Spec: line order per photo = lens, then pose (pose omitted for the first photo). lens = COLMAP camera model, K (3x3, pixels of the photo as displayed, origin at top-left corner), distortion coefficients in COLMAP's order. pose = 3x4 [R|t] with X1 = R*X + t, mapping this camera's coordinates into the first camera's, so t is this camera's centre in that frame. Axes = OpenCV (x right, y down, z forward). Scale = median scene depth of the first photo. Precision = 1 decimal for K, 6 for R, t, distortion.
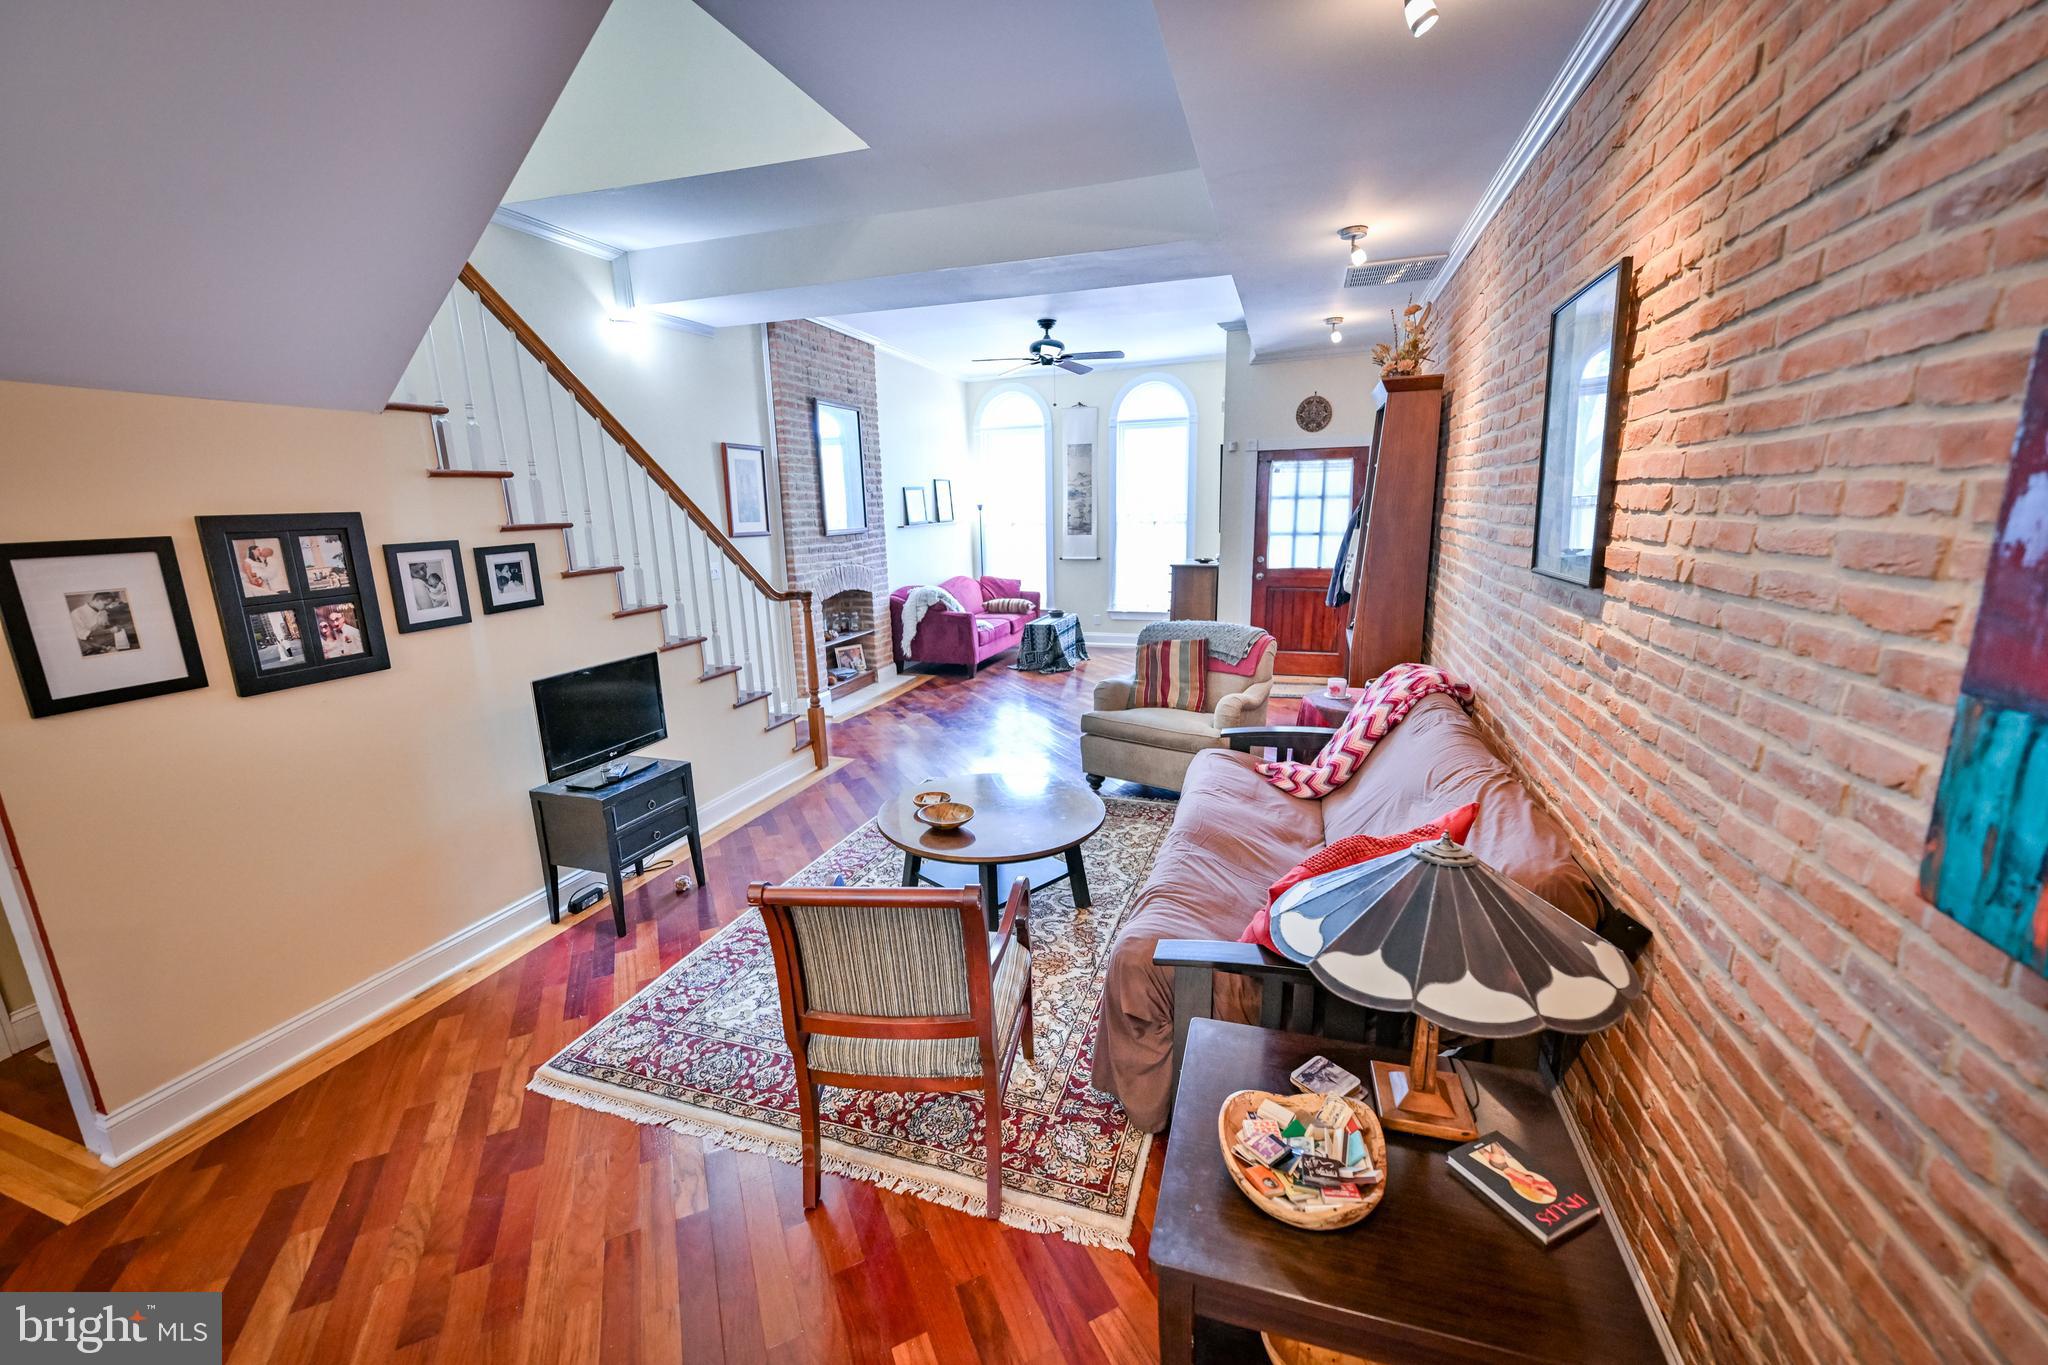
lens RADIAL K [[804.5, 0, 1019.3], [0, 804.5, 679.3], [0, 0, 1]] dist [-0.000840, -0.000239]
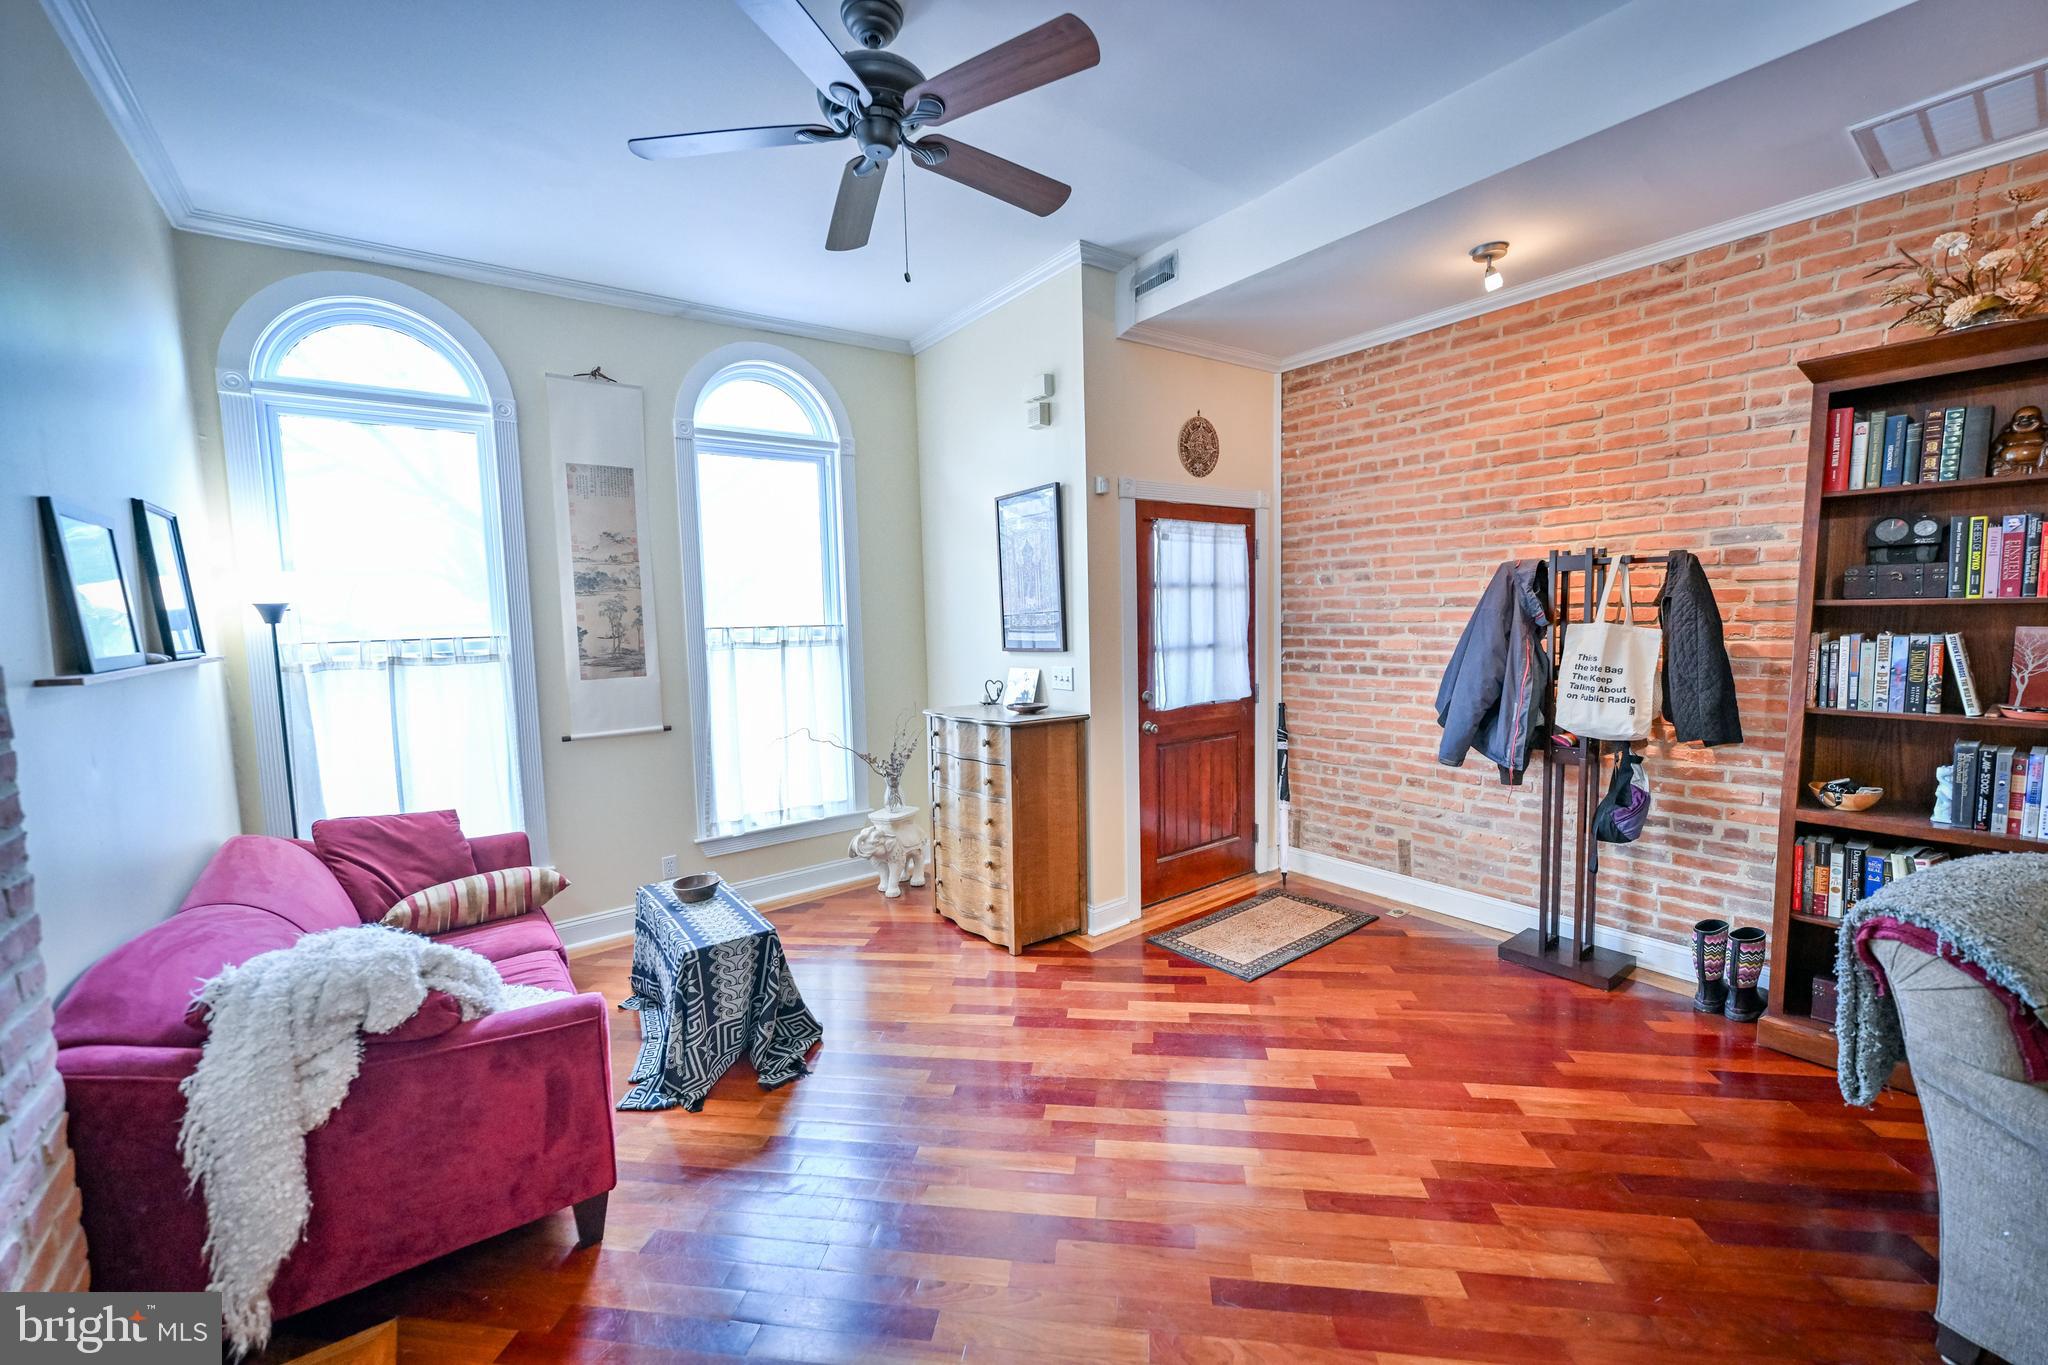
lens RADIAL K [[804.5, 0, 1023.0], [0, 804.5, 679.6], [0, 0, 1]] dist [-0.000840, -0.000239]
pose [[0.563923, -0.060878, 0.823580, -0.187177], [0.193185, 0.979333, -0.059887, -0.139420], [-0.802914, 0.192875, 0.564029, 0.736300]]
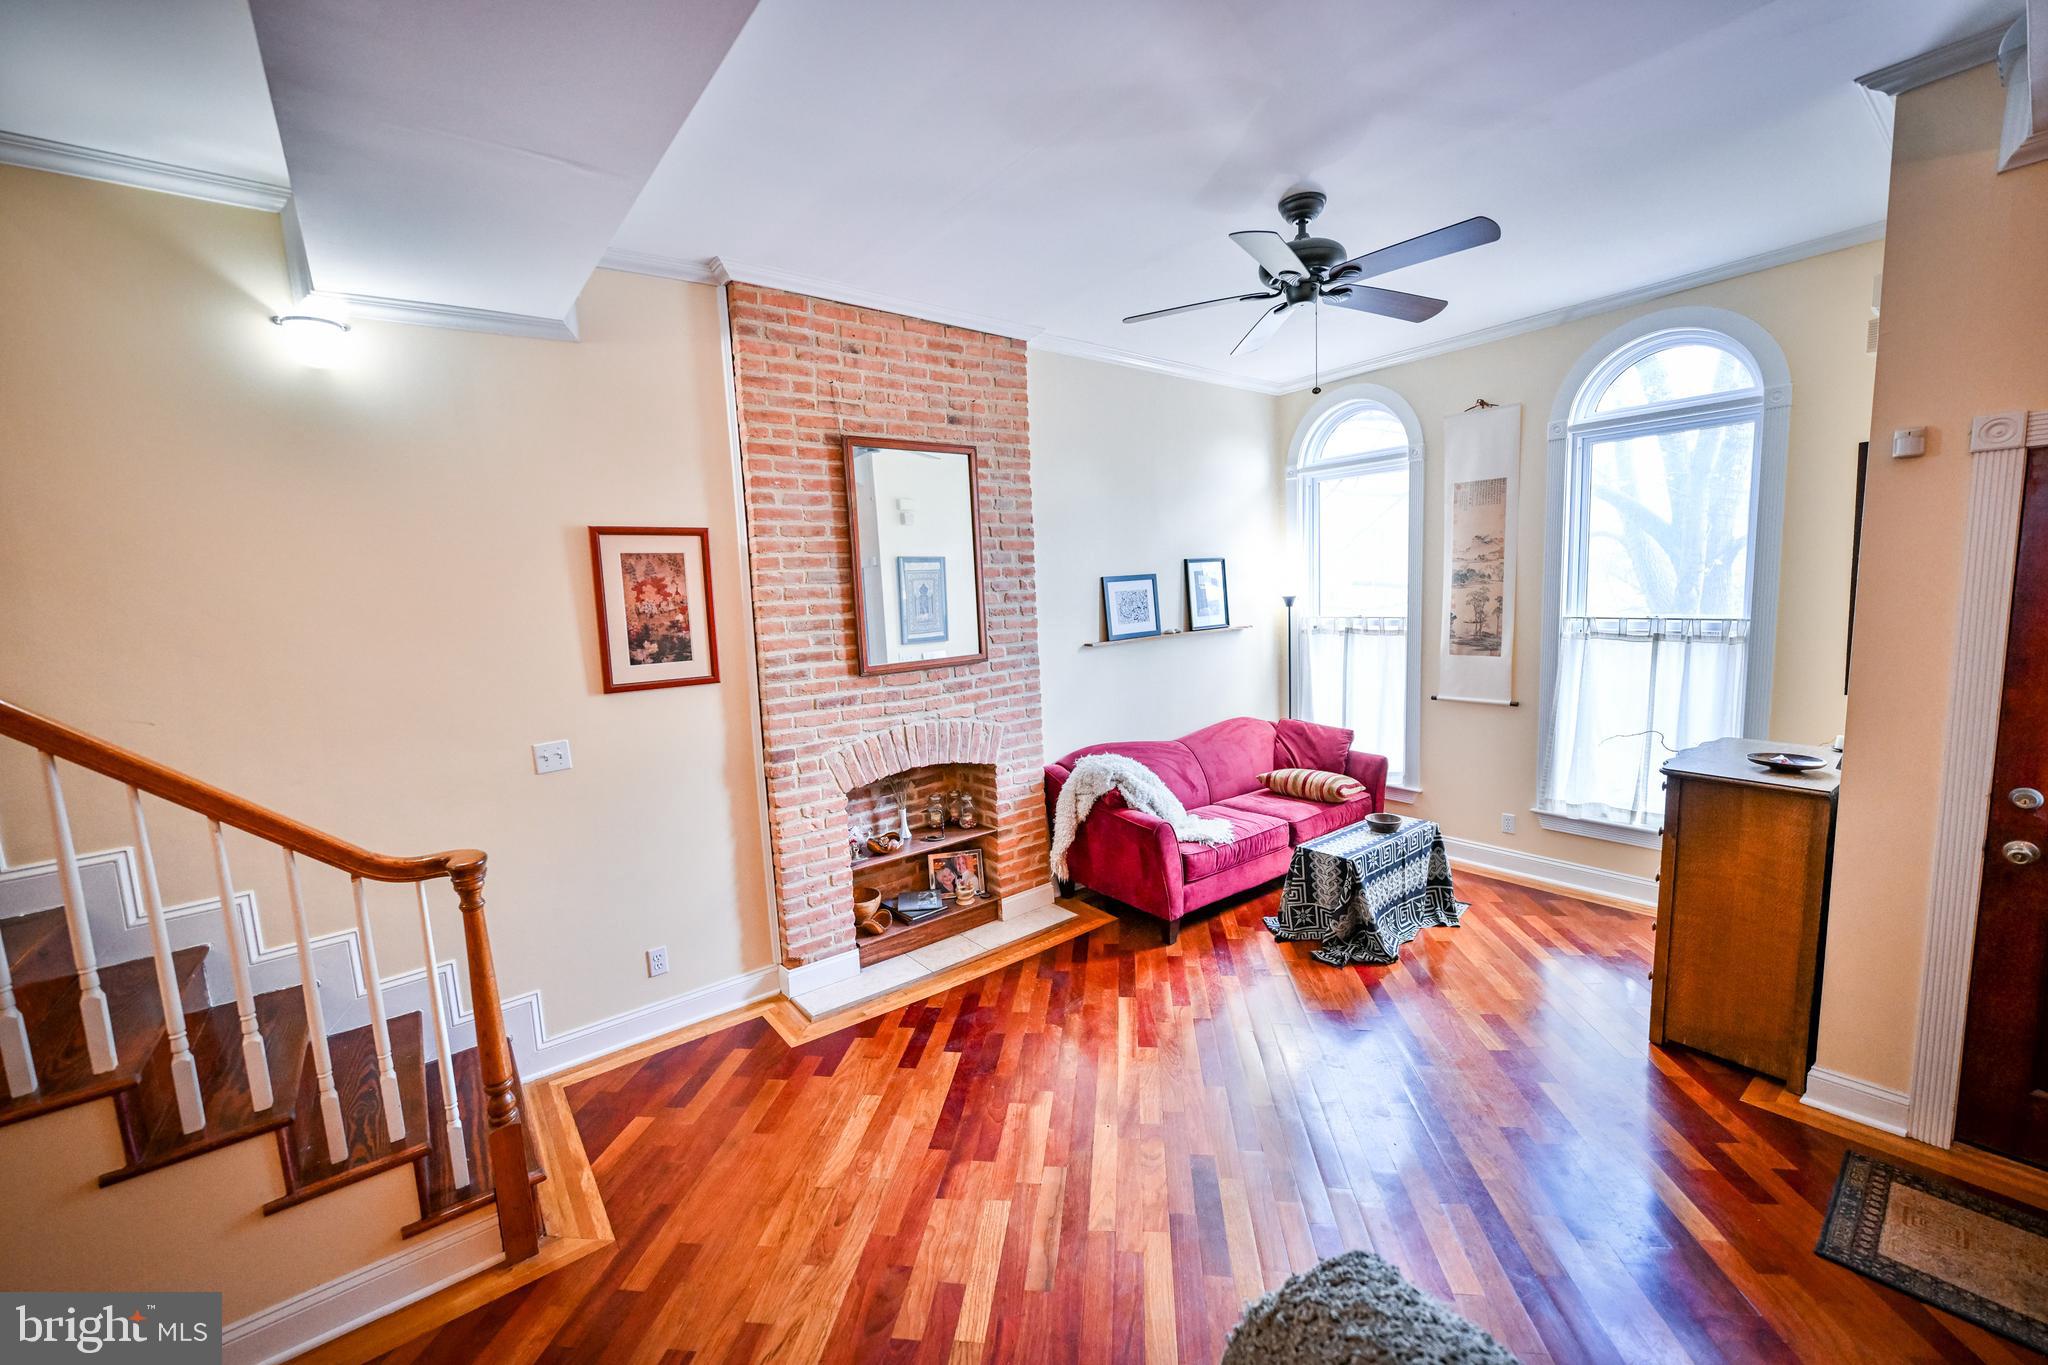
lens RADIAL K [[804.5, 0, 1022.8], [0, 804.5, 683.6], [0, 0, 1]] dist [-0.000840, -0.000239]
pose [[0.839943, 0.050222, -0.540345, 0.137732], [-0.090554, 0.994719, -0.048309, -0.137643], [0.535066, 0.089507, 0.840056, 0.519273]]
